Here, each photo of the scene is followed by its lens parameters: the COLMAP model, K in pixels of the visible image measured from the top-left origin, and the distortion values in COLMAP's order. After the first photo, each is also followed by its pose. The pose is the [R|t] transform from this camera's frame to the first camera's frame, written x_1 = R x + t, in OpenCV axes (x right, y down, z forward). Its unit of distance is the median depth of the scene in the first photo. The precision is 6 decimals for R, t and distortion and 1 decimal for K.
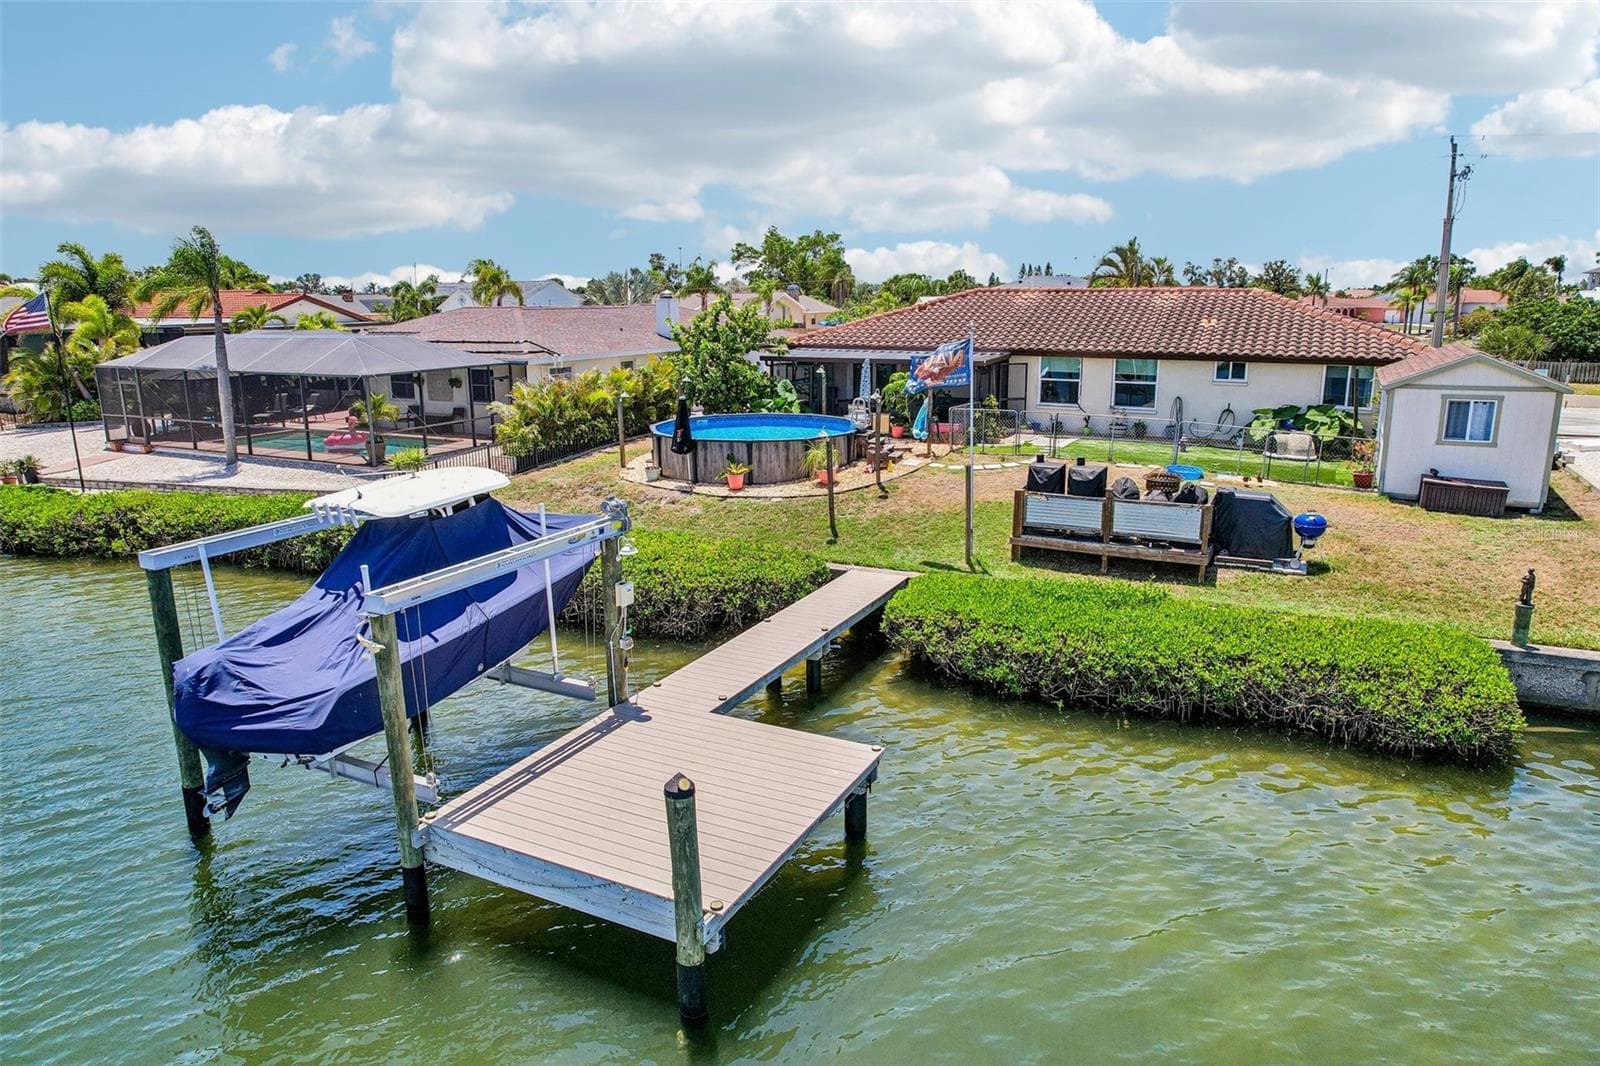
lens RADIAL K [[1028.6, 0, 800.0], [0, 1028.6, 533.0], [0, 0, 1]] dist [-0.059801, 0.053175]
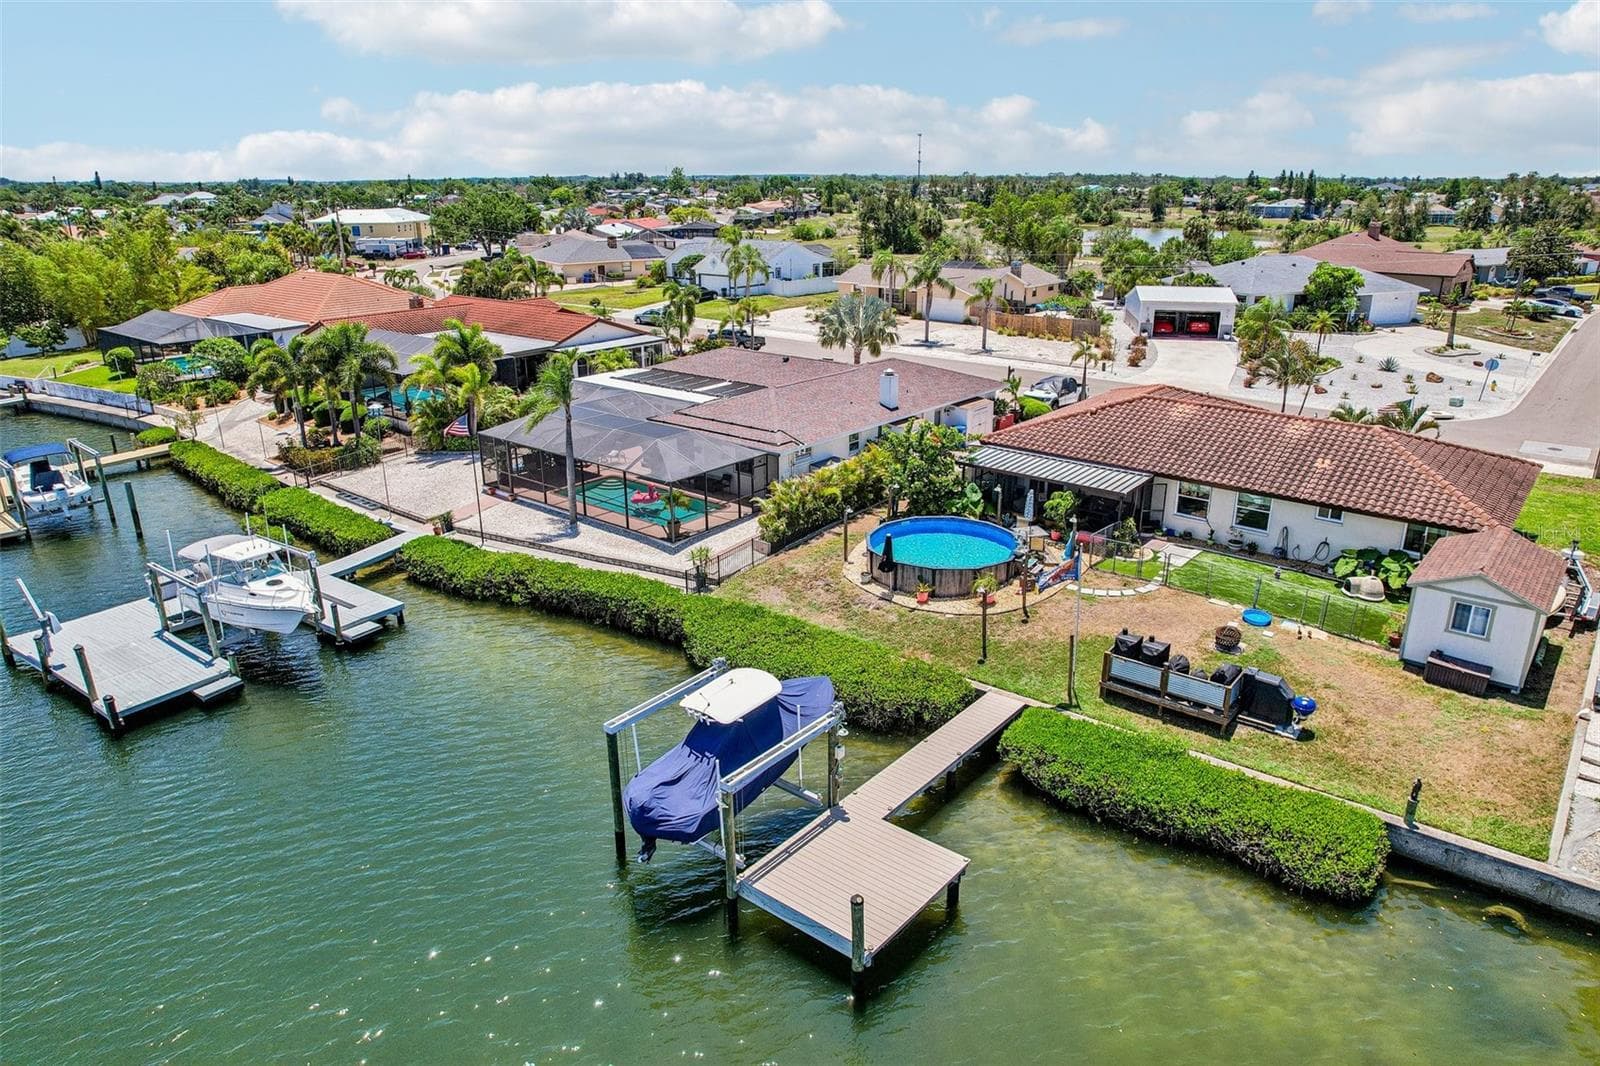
lens RADIAL K [[1028.6, 0, 800.0], [0, 1028.6, 533.0], [0, 0, 1]] dist [-0.059801, 0.053175]
pose [[0.975565, 0.072690, -0.207336, 0.068700], [-0.050319, 0.992523, 0.111207, -0.324284], [0.213869, -0.098057, 0.971928, -0.466260]]
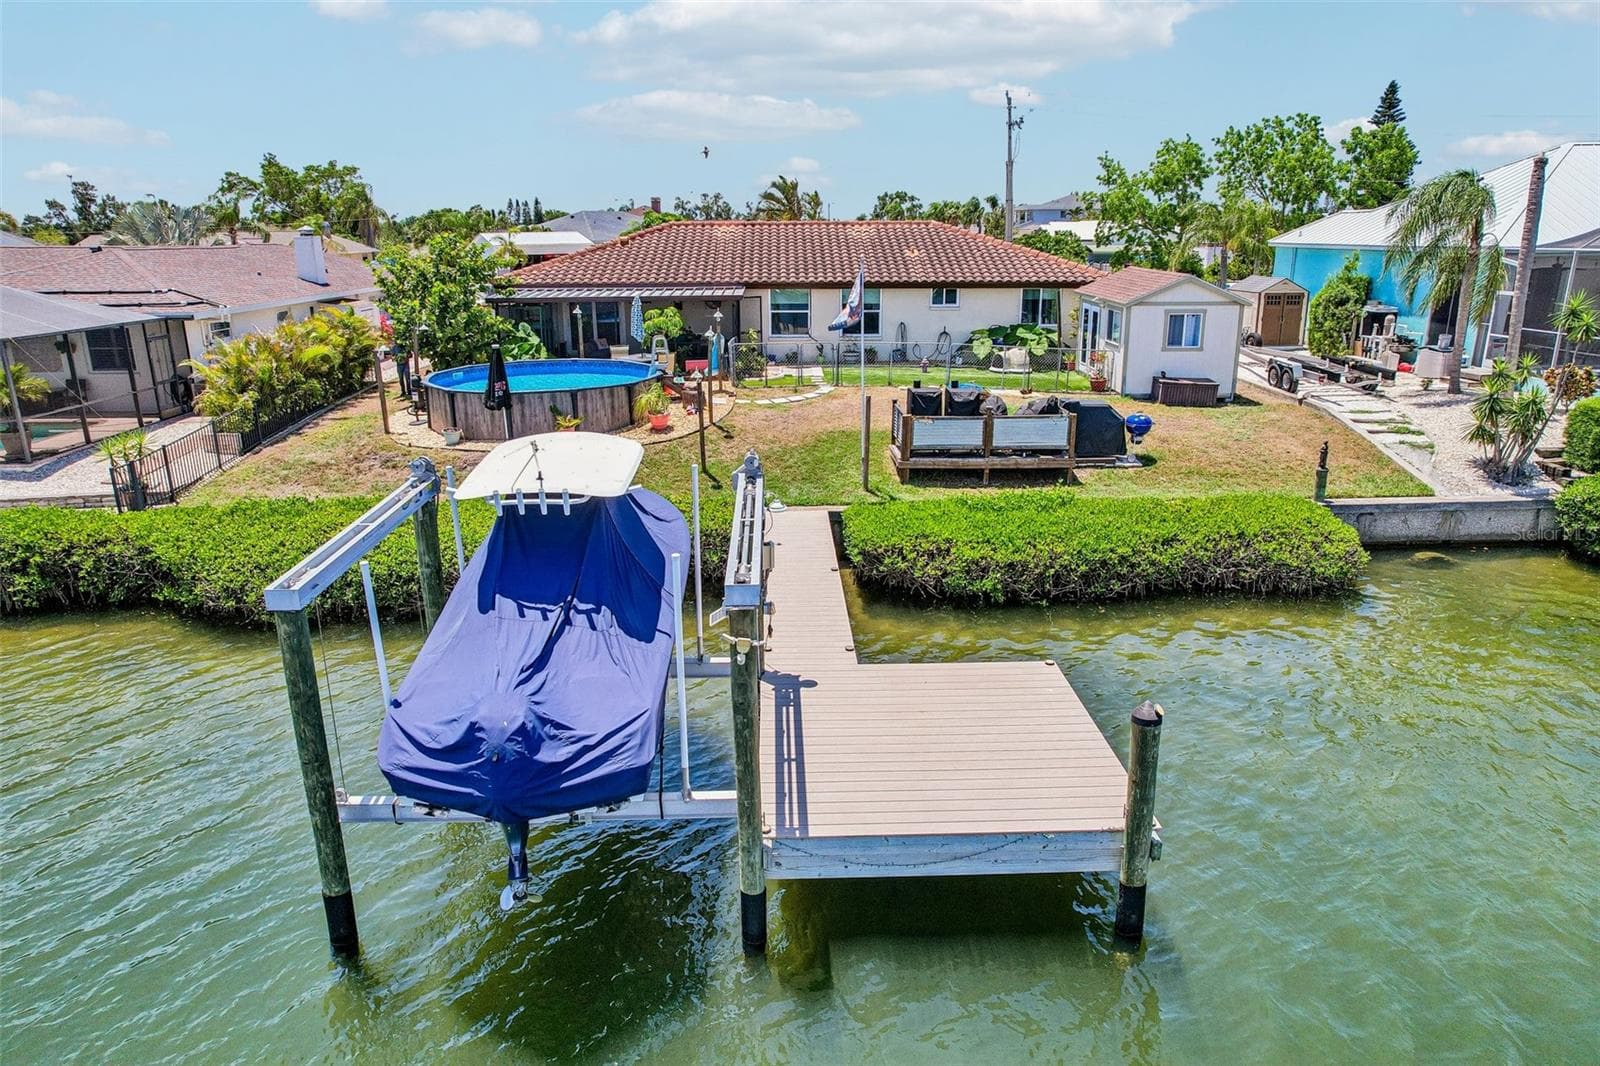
lens RADIAL K [[1028.6, 0, 800.0], [0, 1028.6, 533.0], [0, 0, 1]] dist [-0.059801, 0.053175]
pose [[0.882754, -0.133849, 0.450366, -0.339962], [0.107082, 0.990650, 0.084531, -0.021465], [-0.457469, -0.026394, 0.888834, 0.103962]]
